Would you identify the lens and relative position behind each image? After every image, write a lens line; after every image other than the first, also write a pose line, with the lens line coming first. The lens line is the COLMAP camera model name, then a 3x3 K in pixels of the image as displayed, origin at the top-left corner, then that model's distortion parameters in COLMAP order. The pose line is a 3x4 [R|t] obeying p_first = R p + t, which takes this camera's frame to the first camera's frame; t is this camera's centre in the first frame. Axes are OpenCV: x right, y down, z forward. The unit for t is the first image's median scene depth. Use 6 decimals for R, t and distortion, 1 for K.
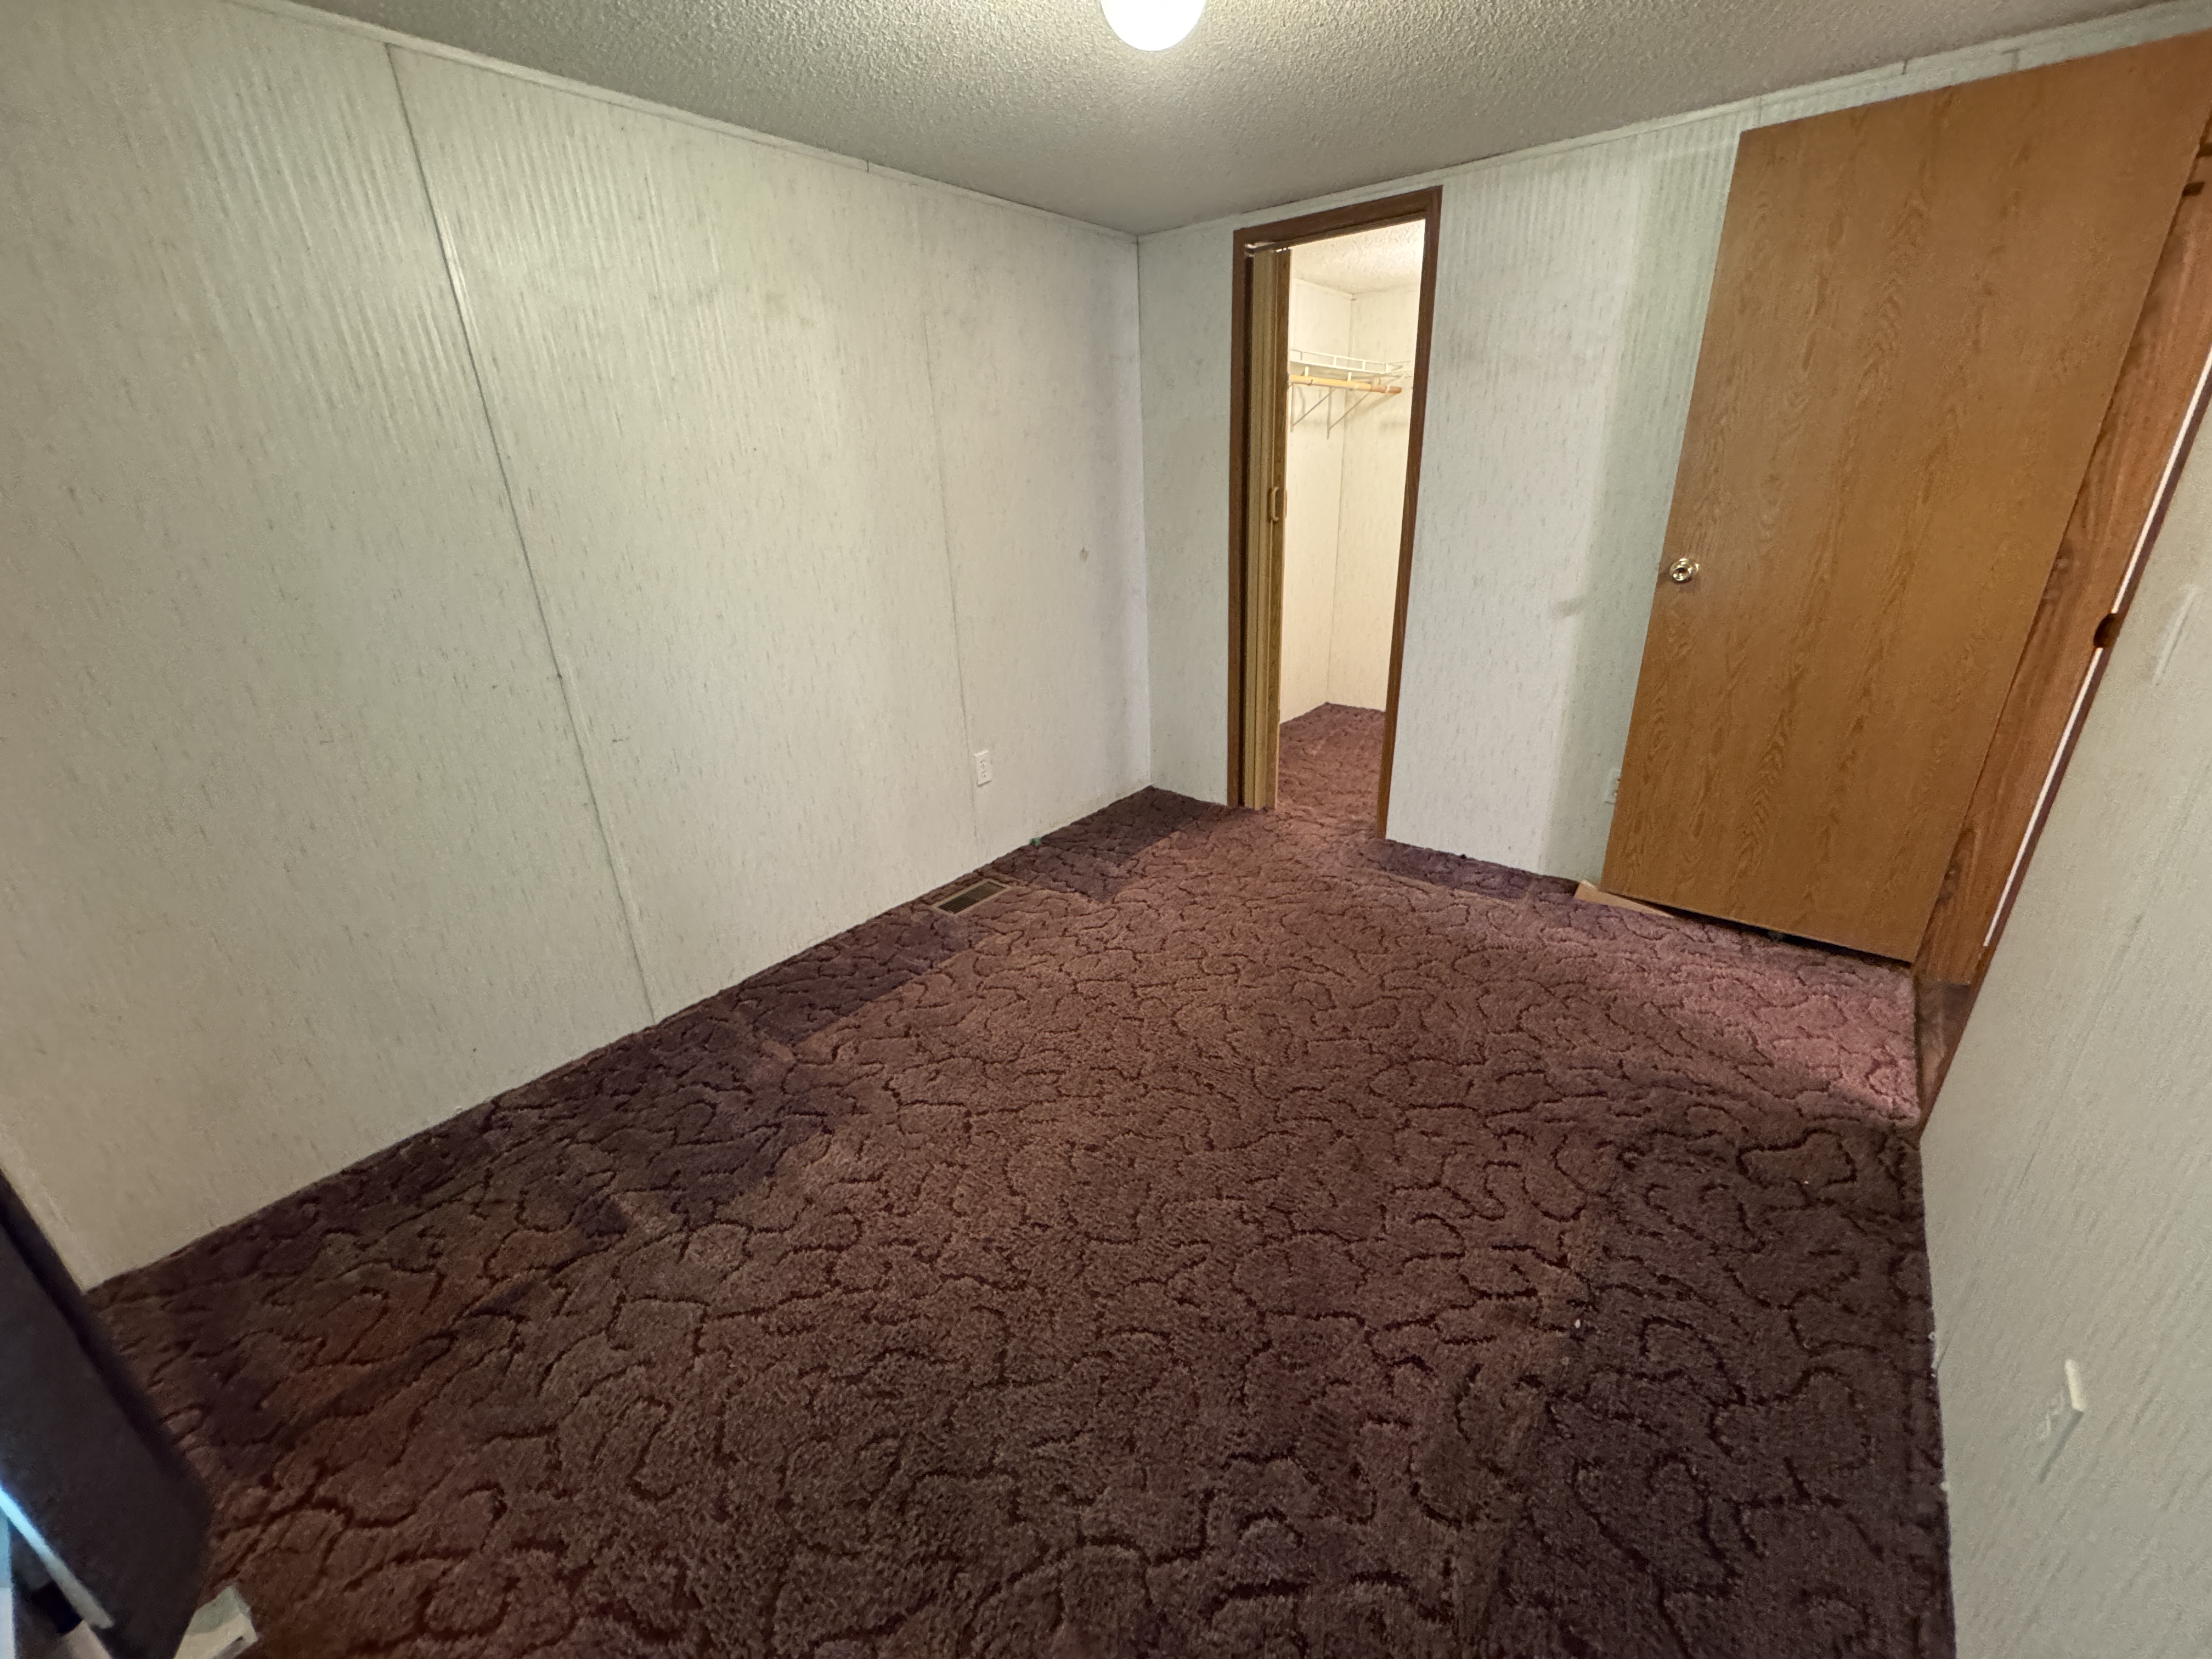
lens RADIAL K [[887.7, 0, 1099.9], [0, 887.7, 829.9], [0, 0, 1]] dist [0.000478, 0.000732]
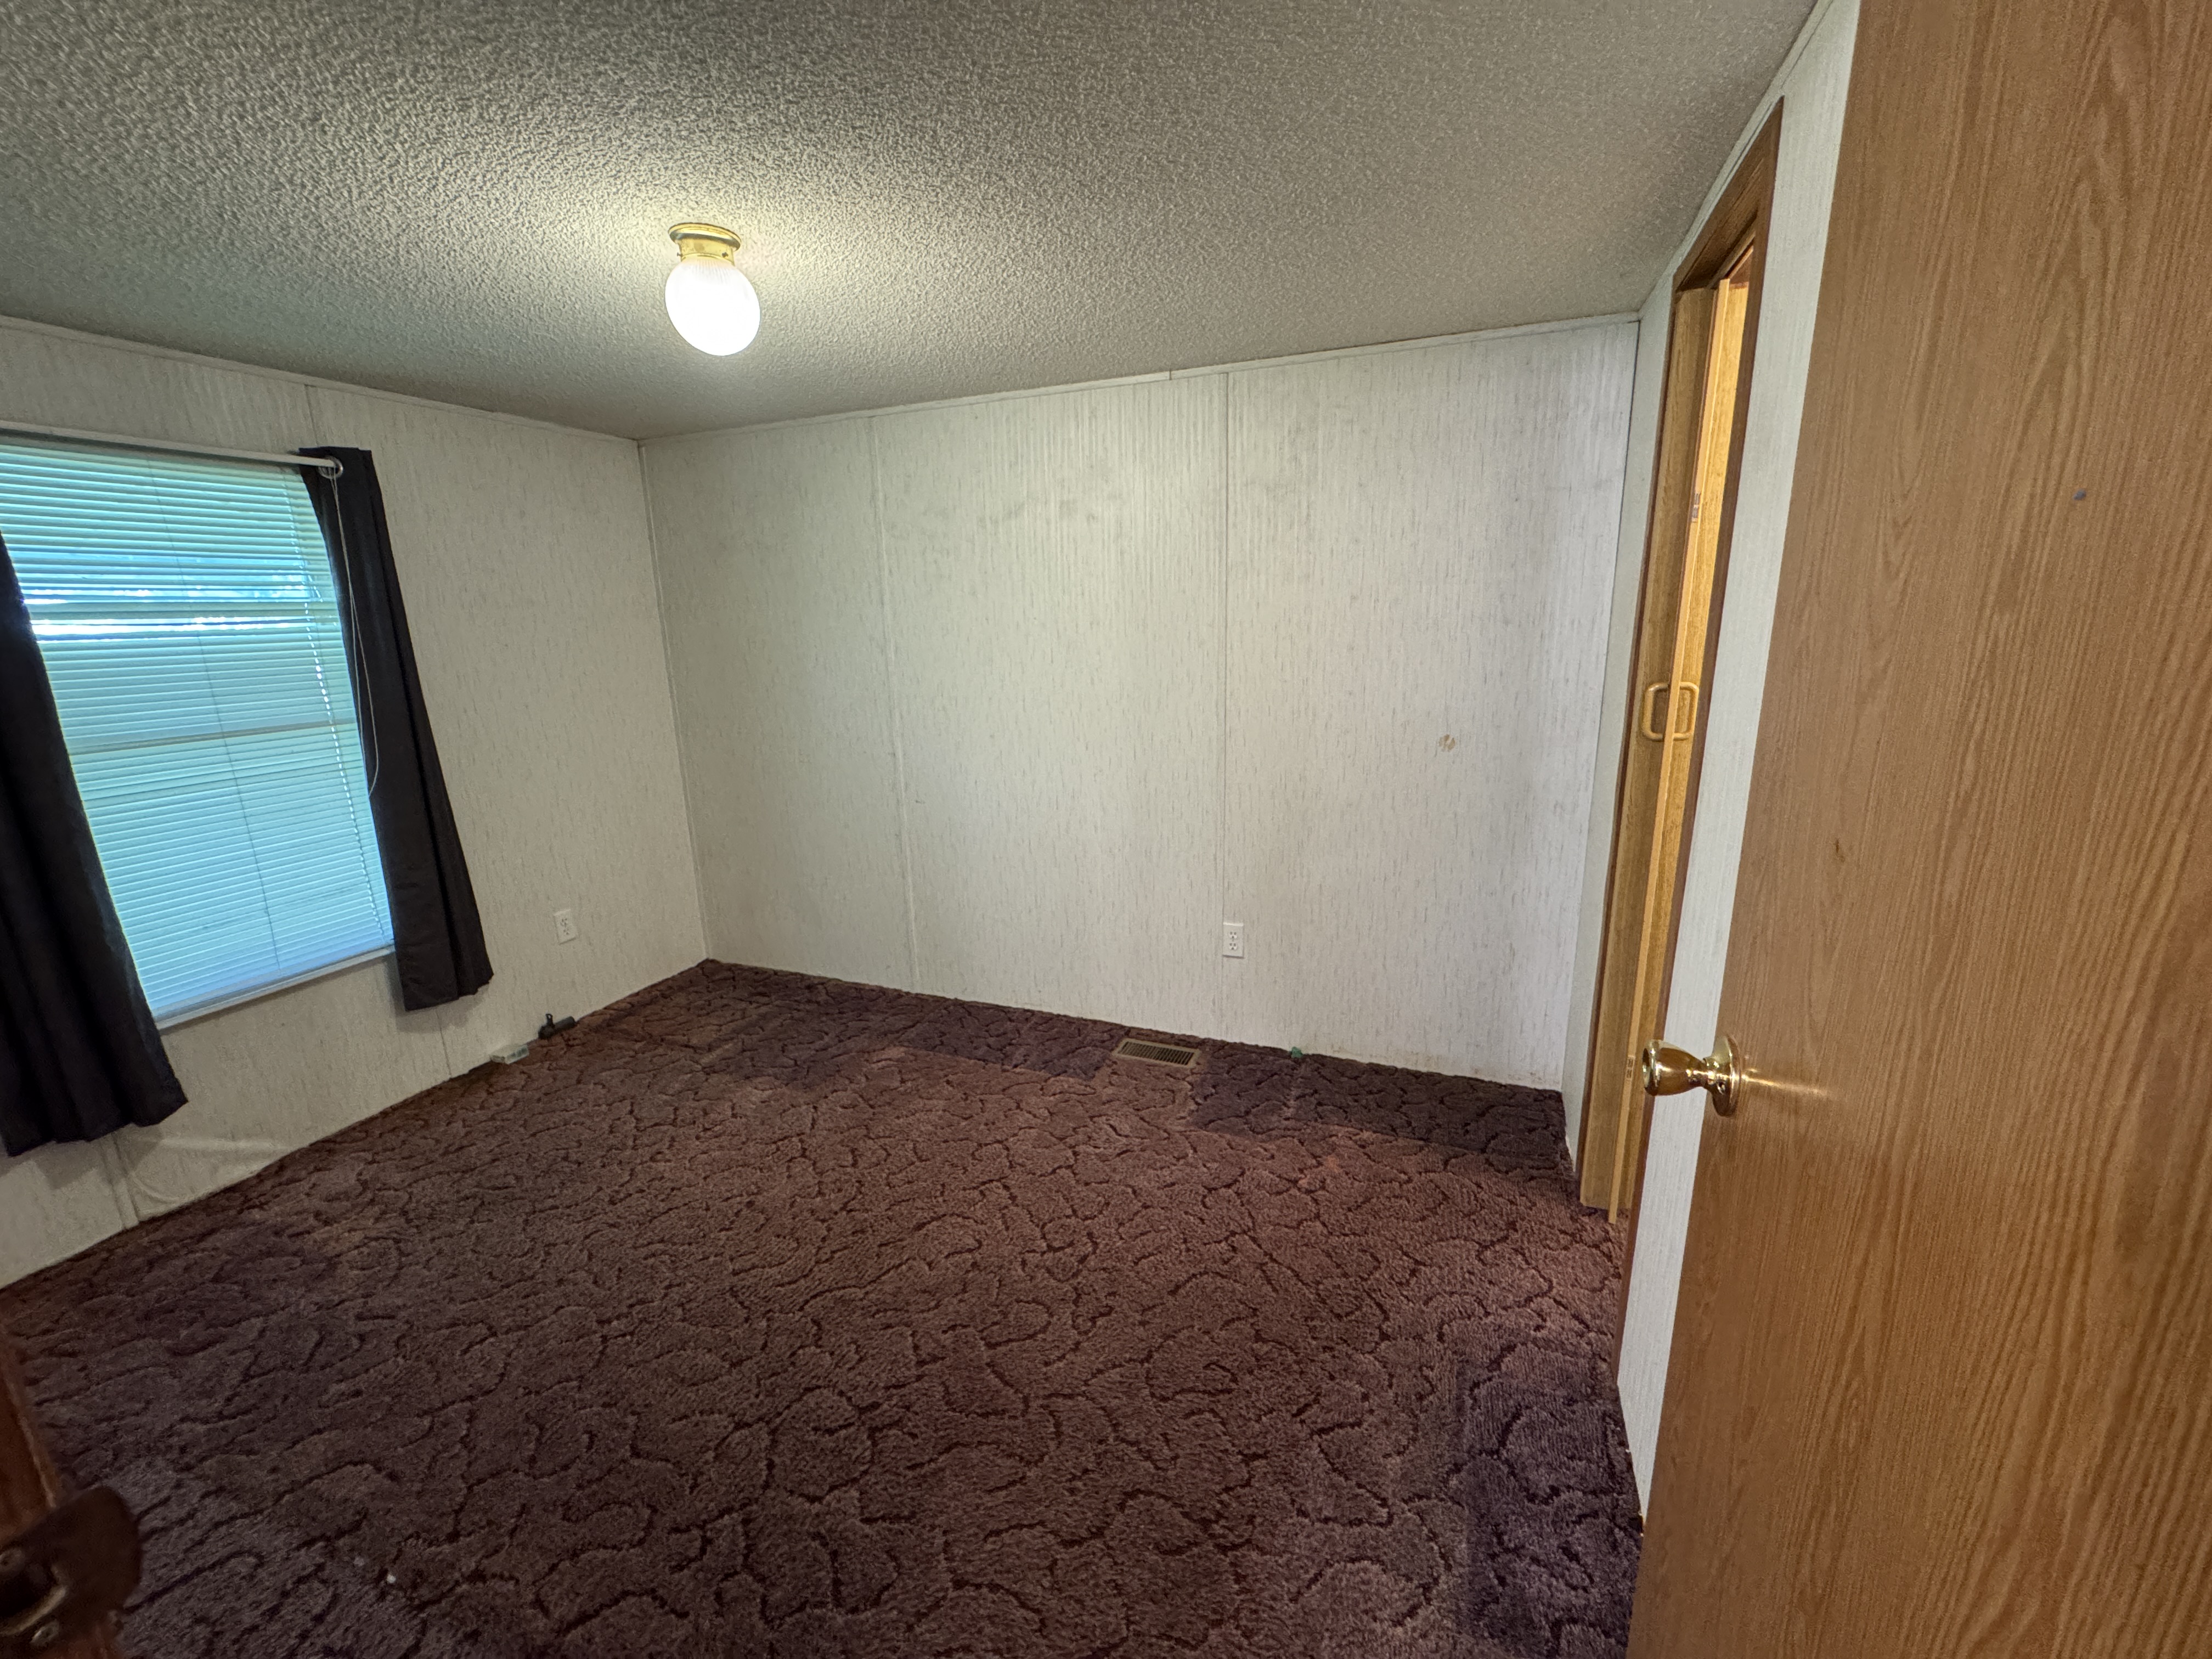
lens RADIAL K [[887.7, 0, 1099.9], [0, 887.7, 829.9], [0, 0, 1]] dist [0.000478, 0.000732]
pose [[0.293101, 0.251744, -0.922343, 0.874107], [-0.349512, 0.926152, 0.141716, -0.346312], [0.889906, 0.280833, 0.359443, 0.681384]]
